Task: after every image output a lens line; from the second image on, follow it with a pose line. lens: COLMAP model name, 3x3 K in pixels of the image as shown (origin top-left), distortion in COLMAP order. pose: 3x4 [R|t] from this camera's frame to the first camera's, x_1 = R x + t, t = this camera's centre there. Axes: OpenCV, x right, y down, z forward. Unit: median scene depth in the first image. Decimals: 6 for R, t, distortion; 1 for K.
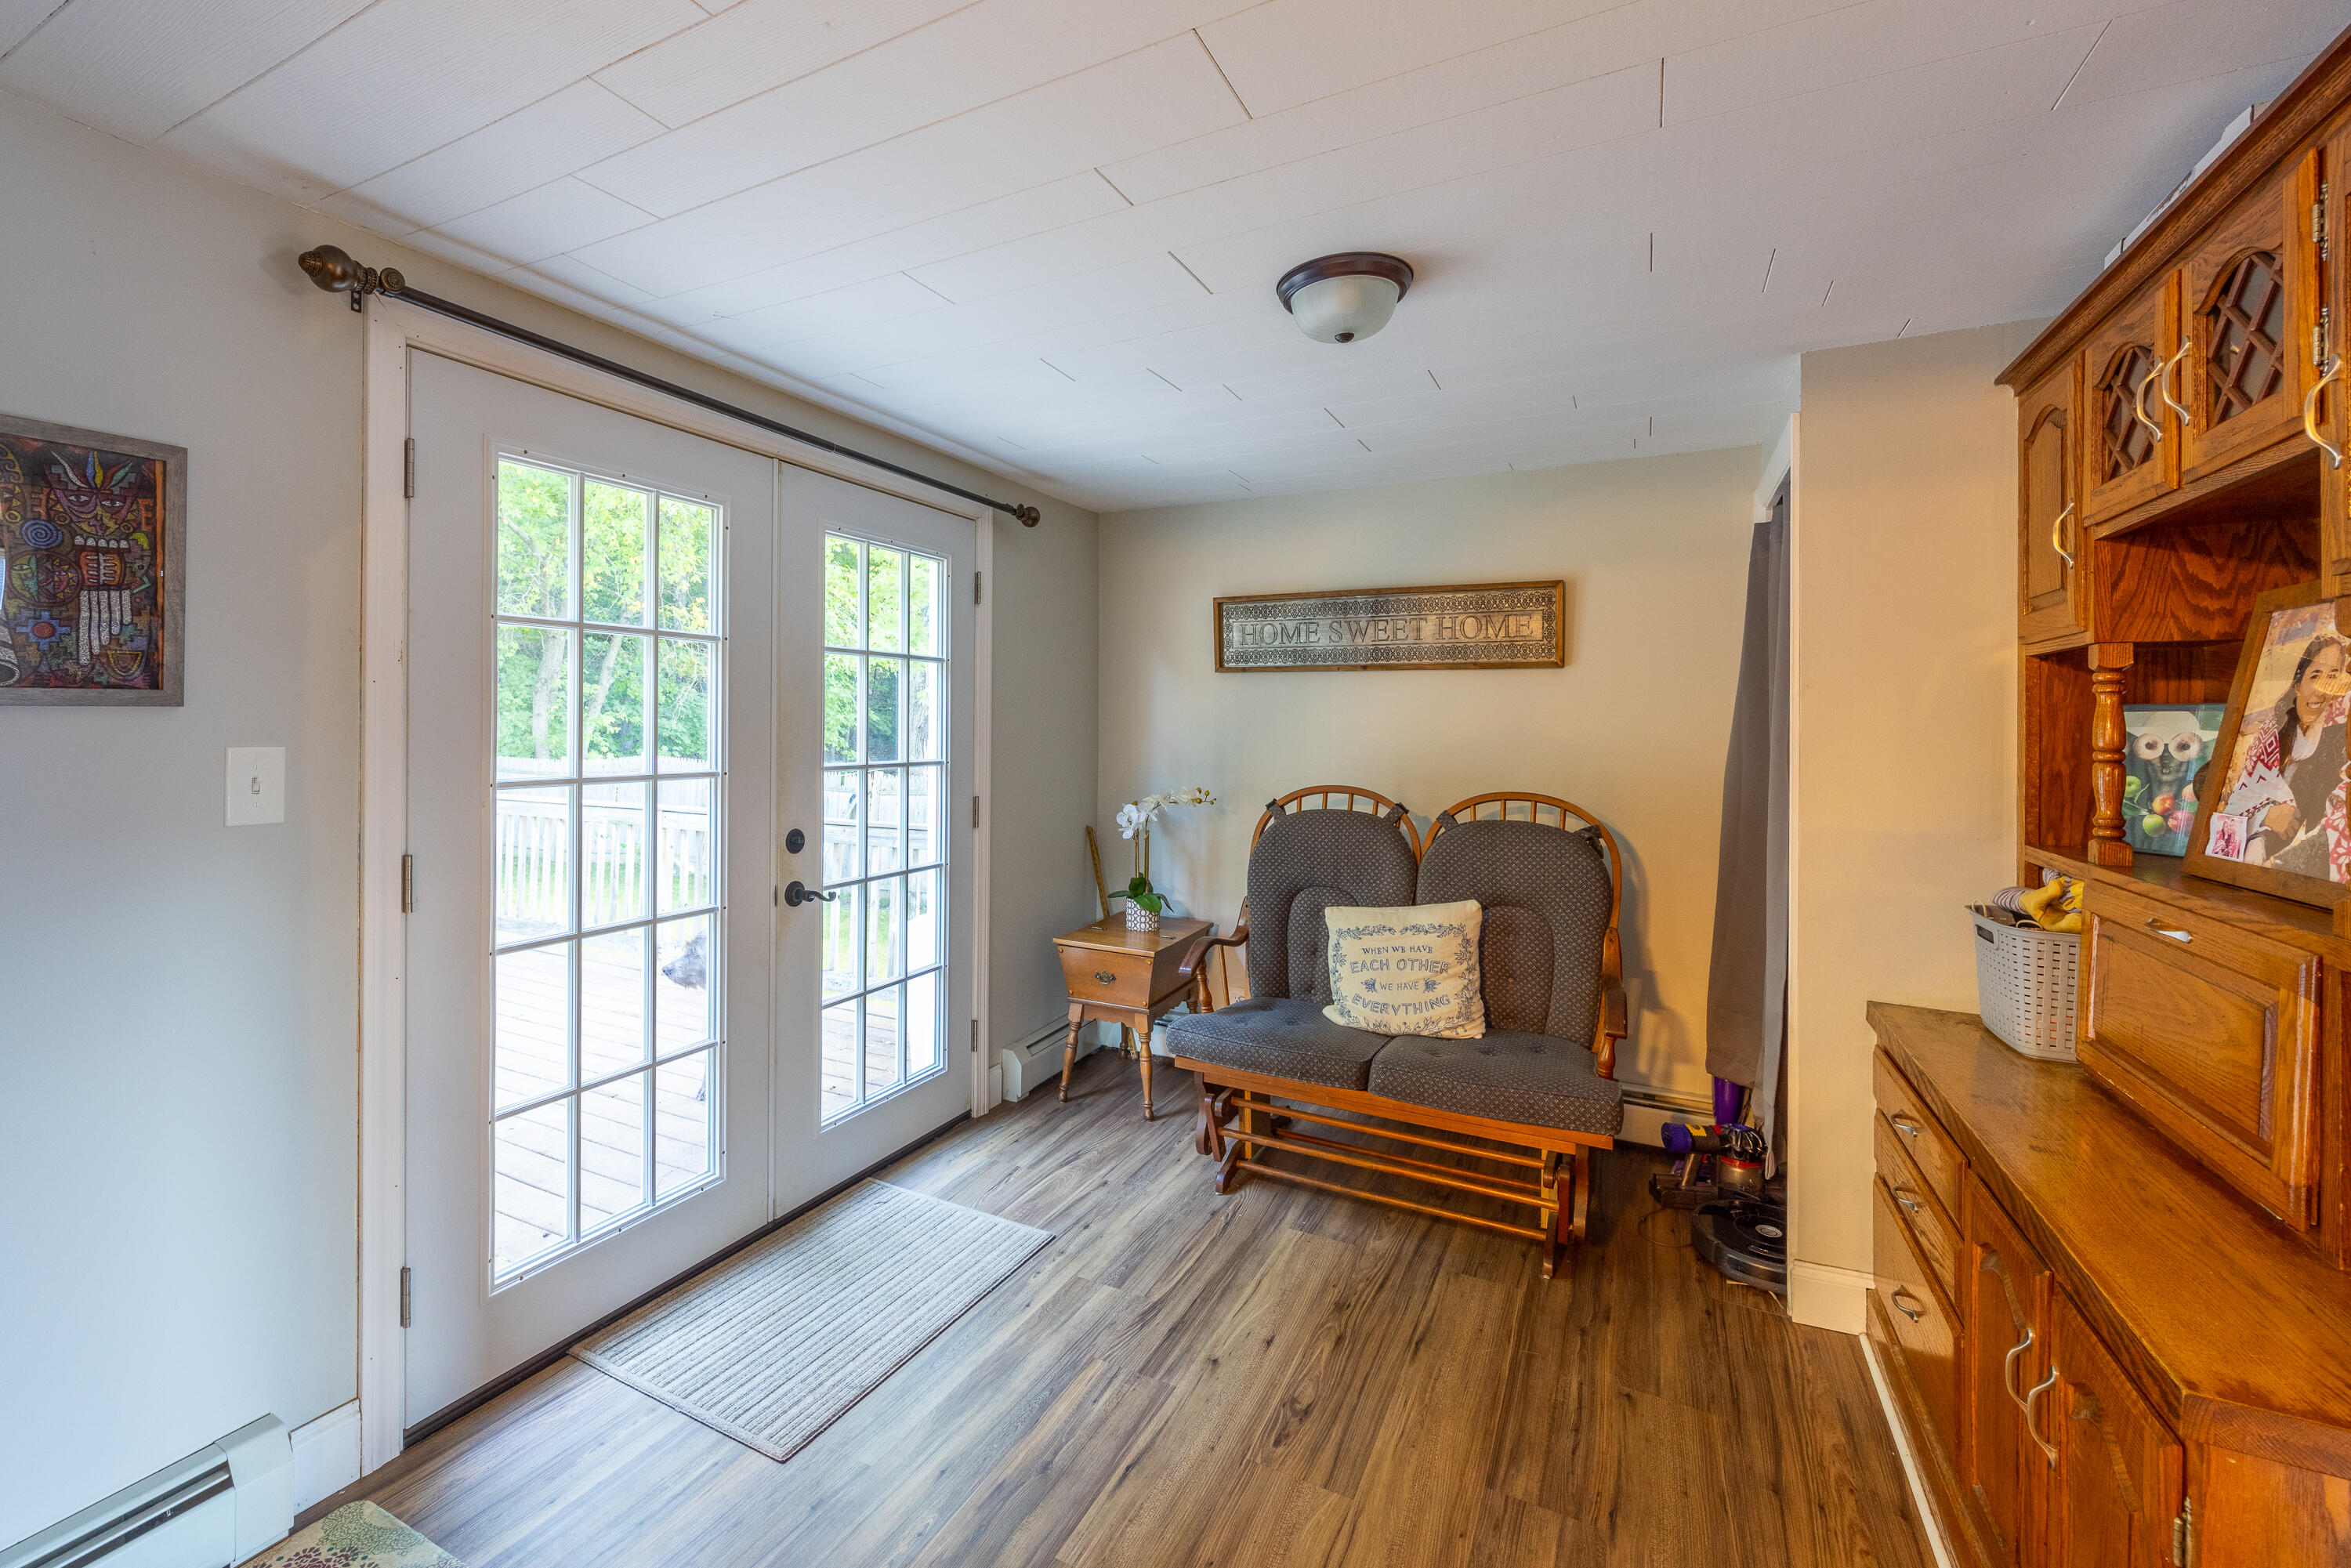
lens RADIAL K [[986.0, 0, 1107.4], [0, 986.0, 737.0], [0, 0, 1]] dist [0.001125, 0.001562]
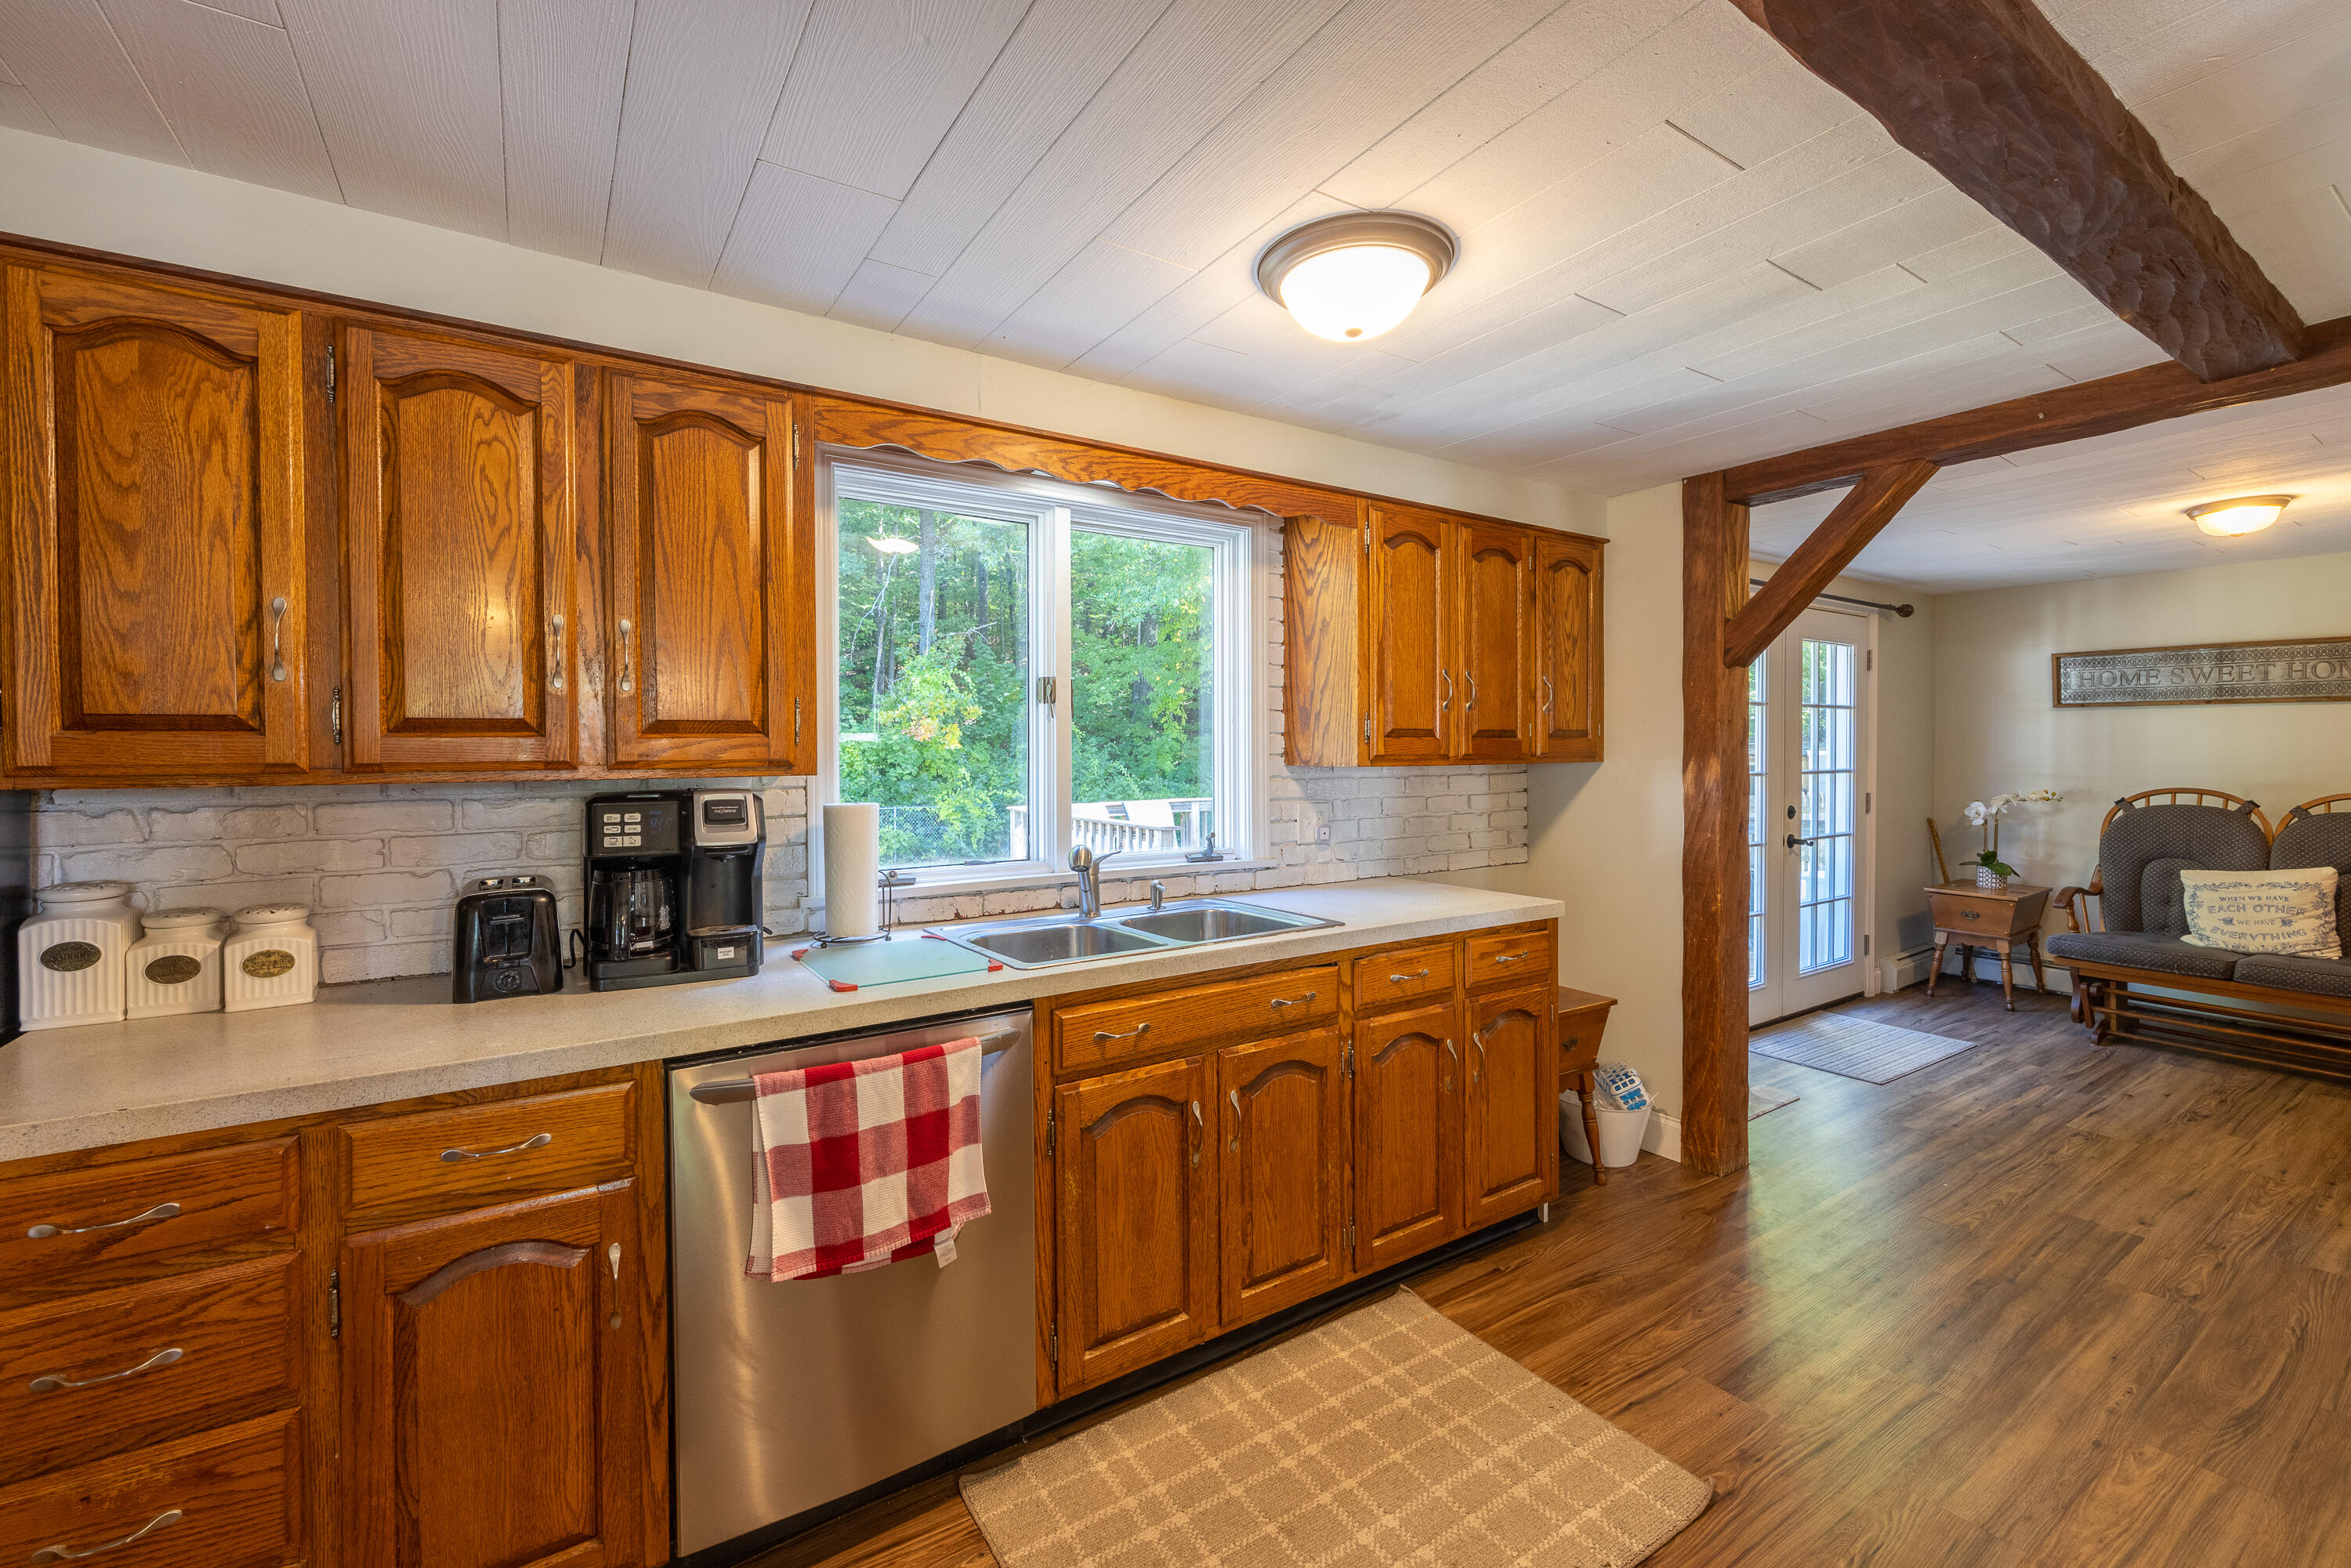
lens RADIAL K [[973.5, 0, 1166.3], [0, 973.5, 761.1], [0, 0, 1]] dist [0.000038, 0.000050]
pose [[0.874824, -0.003063, -0.484431, -0.383693], [0.002839, 0.999995, -0.001196, 0.008986], [0.484433, -0.000329, 0.874828, -0.961271]]
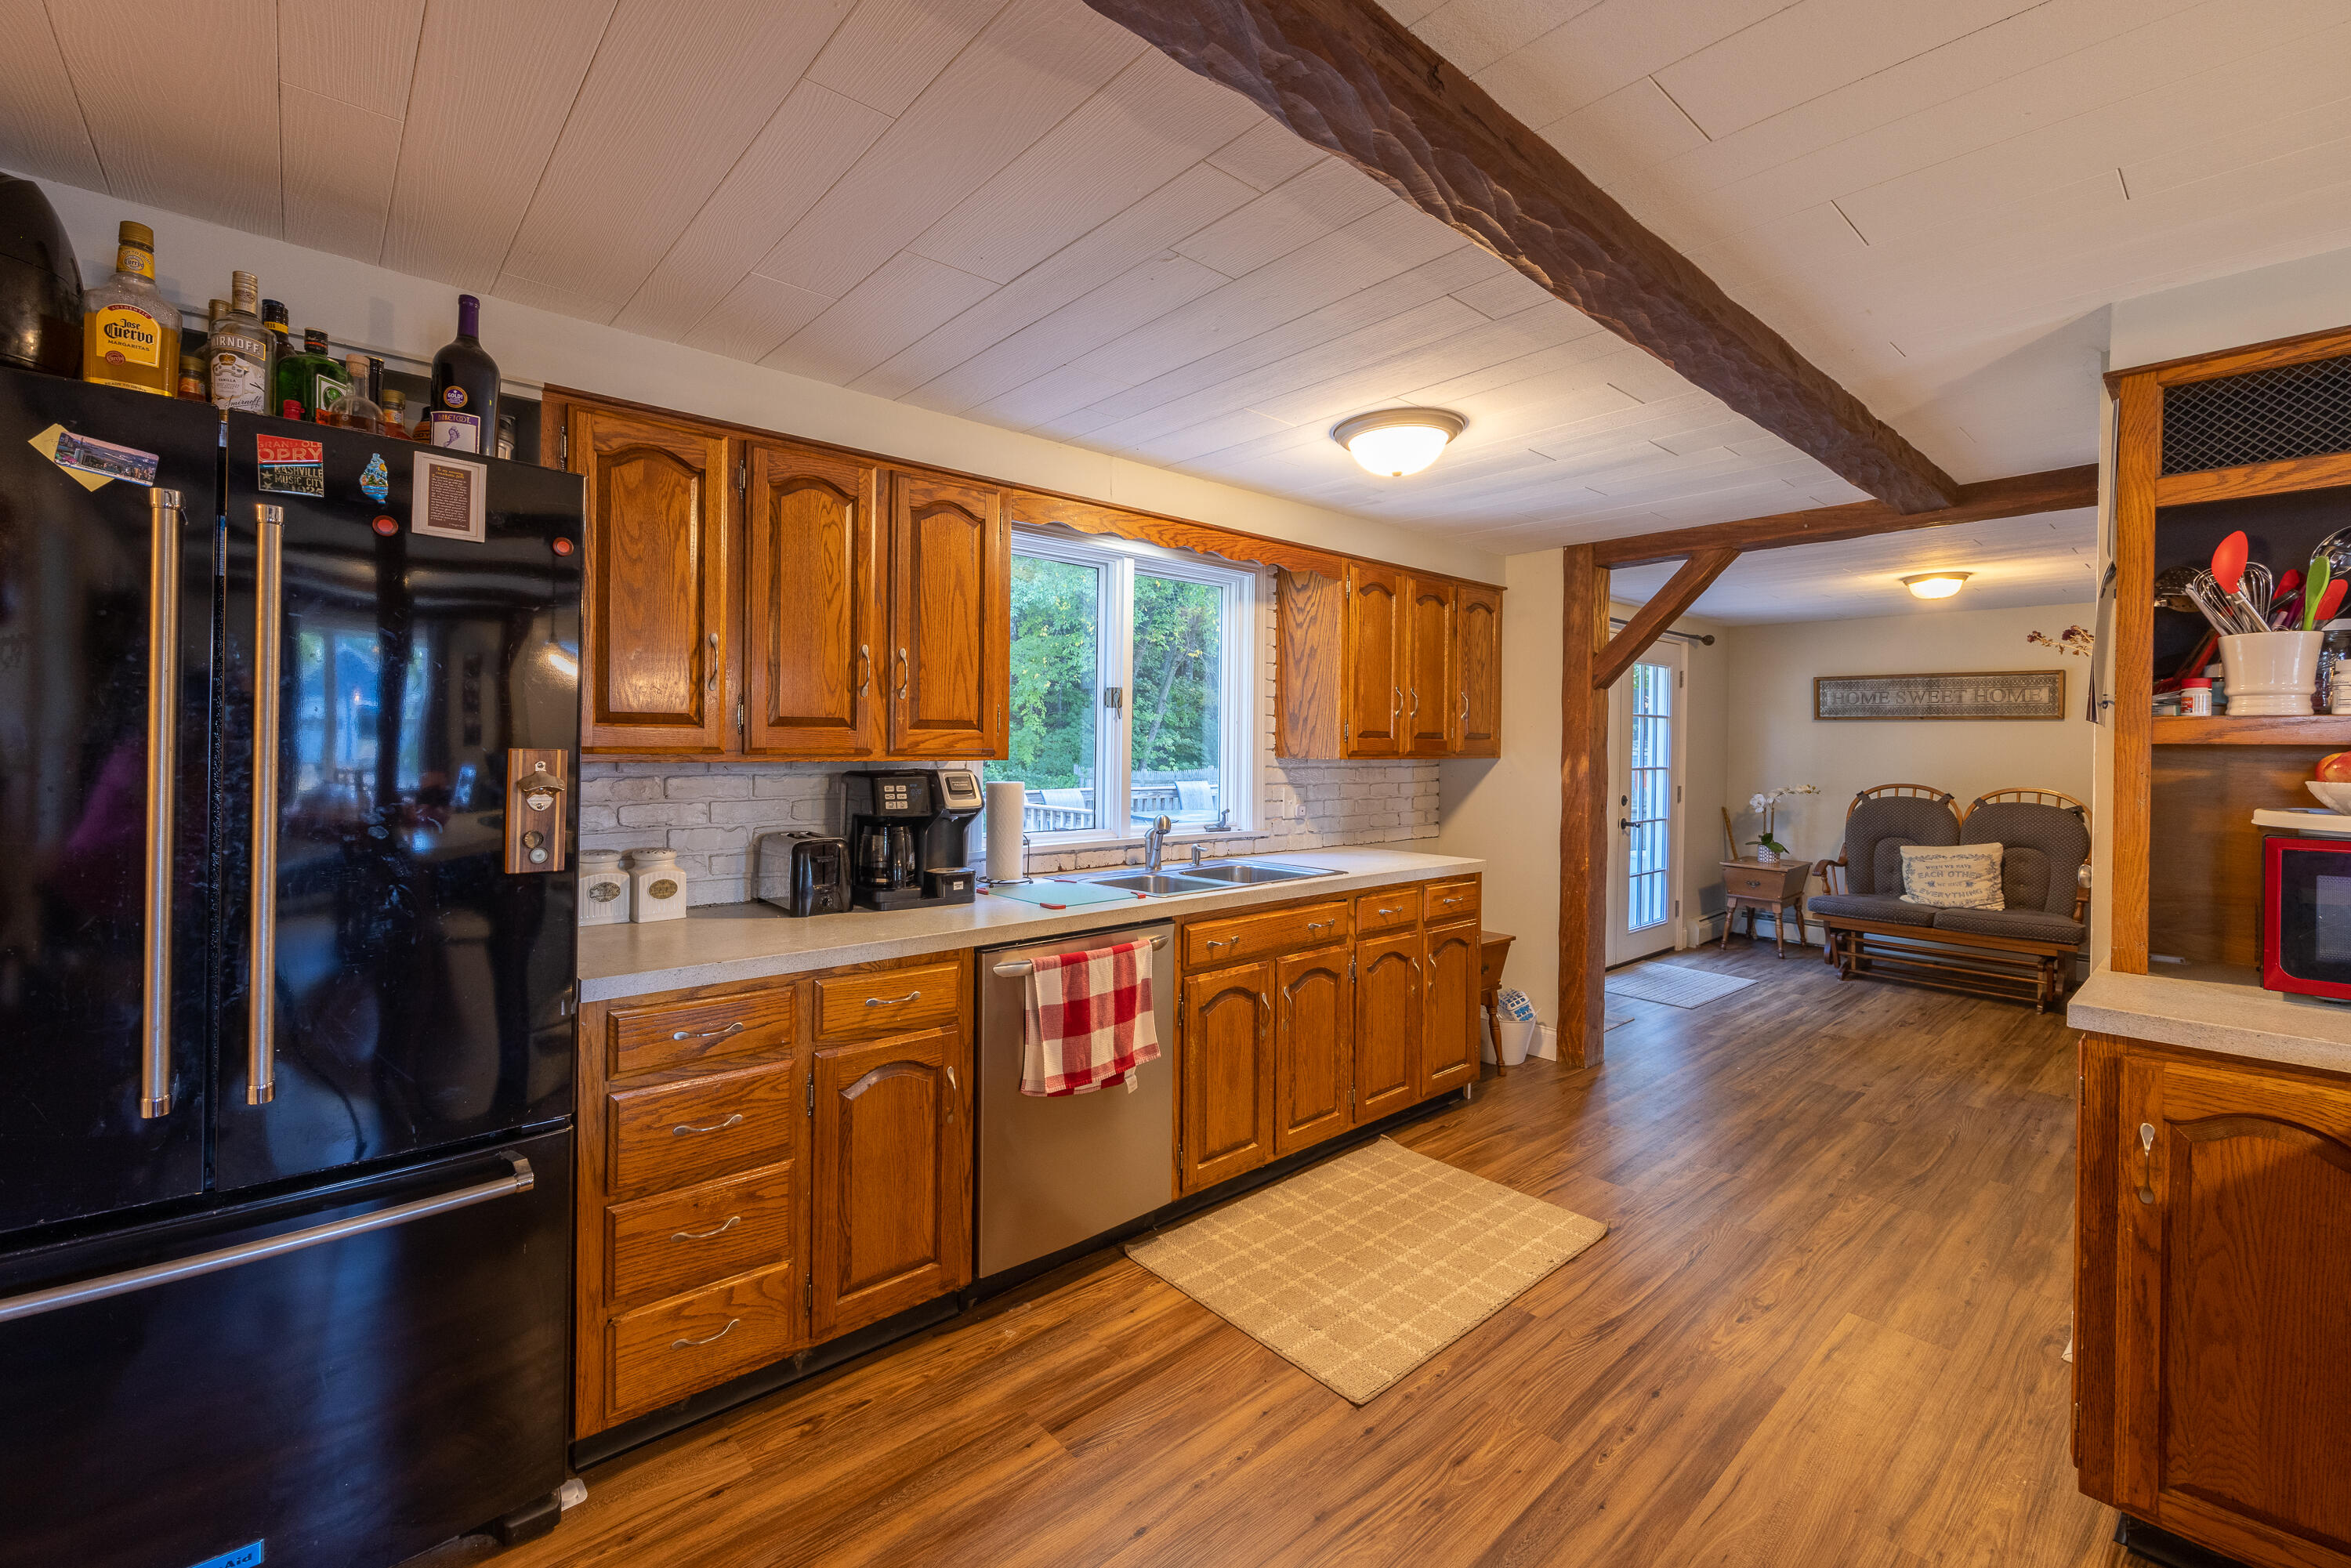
lens RADIAL K [[986.0, 0, 1132.8], [0, 986.0, 751.1], [0, 0, 1]] dist [0.001125, 0.001562]
pose [[0.931067, 0.007350, -0.364773, -0.456936], [-0.009705, 0.999942, -0.004624, 0.011489], [0.364718, 0.007845, 0.931085, -1.295107]]
